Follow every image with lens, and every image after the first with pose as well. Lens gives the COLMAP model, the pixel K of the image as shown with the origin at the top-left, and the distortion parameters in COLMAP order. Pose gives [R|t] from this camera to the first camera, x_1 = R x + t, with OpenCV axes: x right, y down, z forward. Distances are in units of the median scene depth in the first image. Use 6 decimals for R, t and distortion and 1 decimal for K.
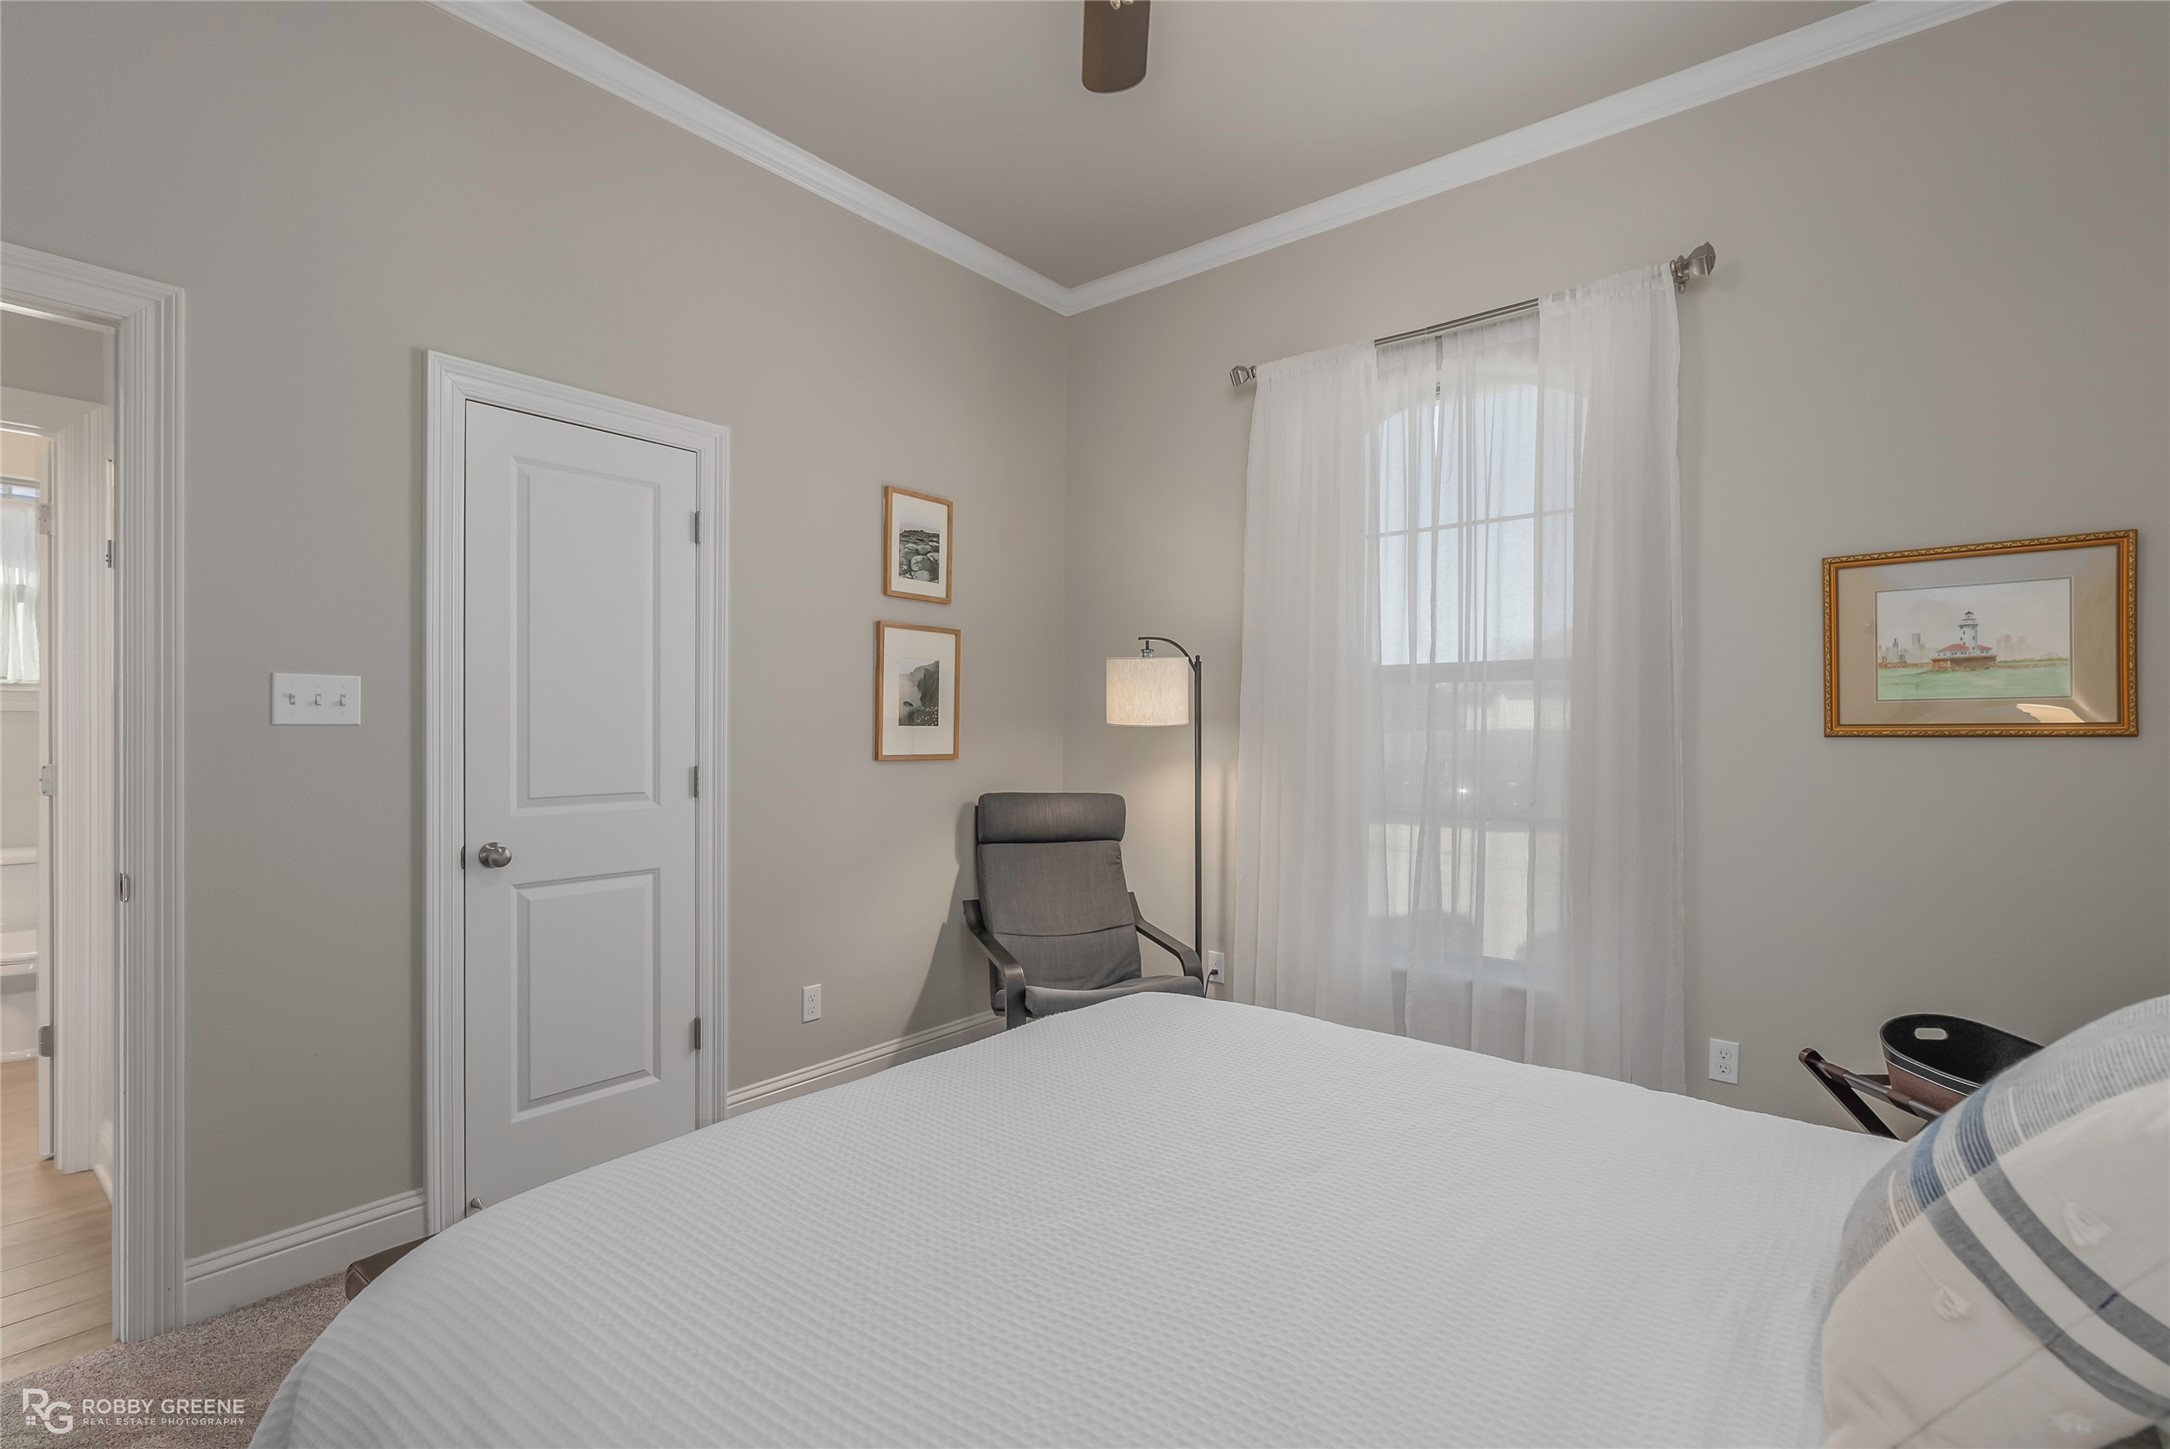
lens RADIAL K [[976.0, 0, 1085.7], [0, 976.0, 716.7], [0, 0, 1]] dist [-0.002853, 0.000465]
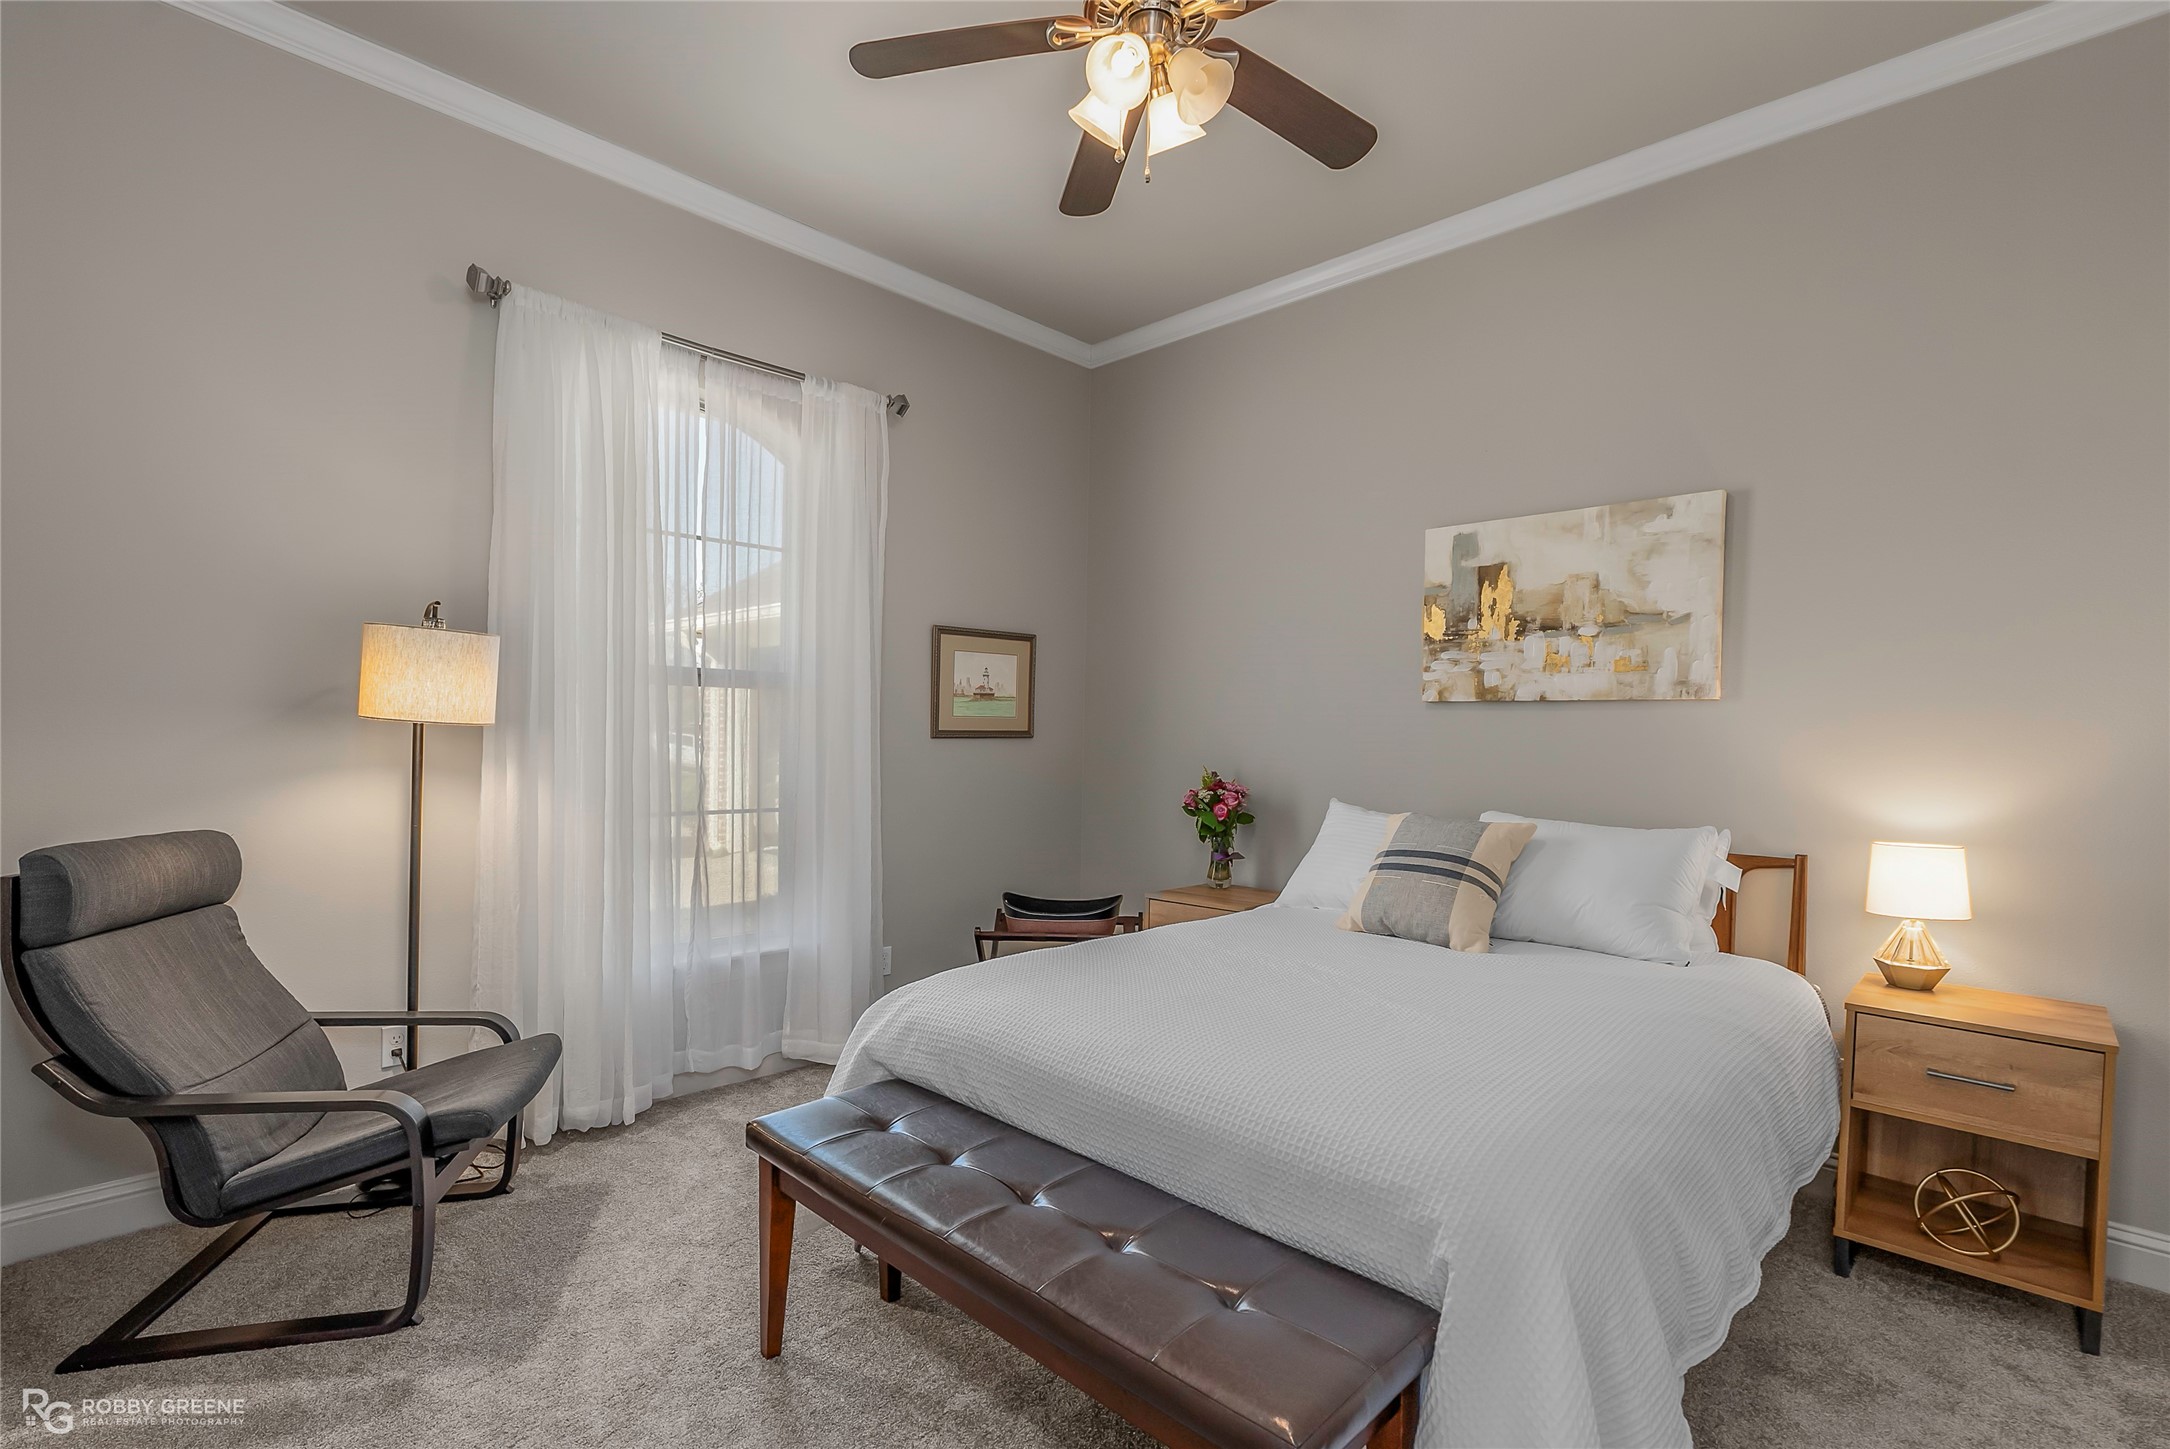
lens RADIAL K [[976.0, 0, 1085.7], [0, 976.0, 716.7], [0, 0, 1]] dist [-0.002853, 0.000465]
pose [[0.094088, 0.025461, 0.995238, -0.792964], [-0.017618, 0.999559, -0.023906, 0.019506], [-0.995408, -0.015285, 0.094495, 0.608014]]
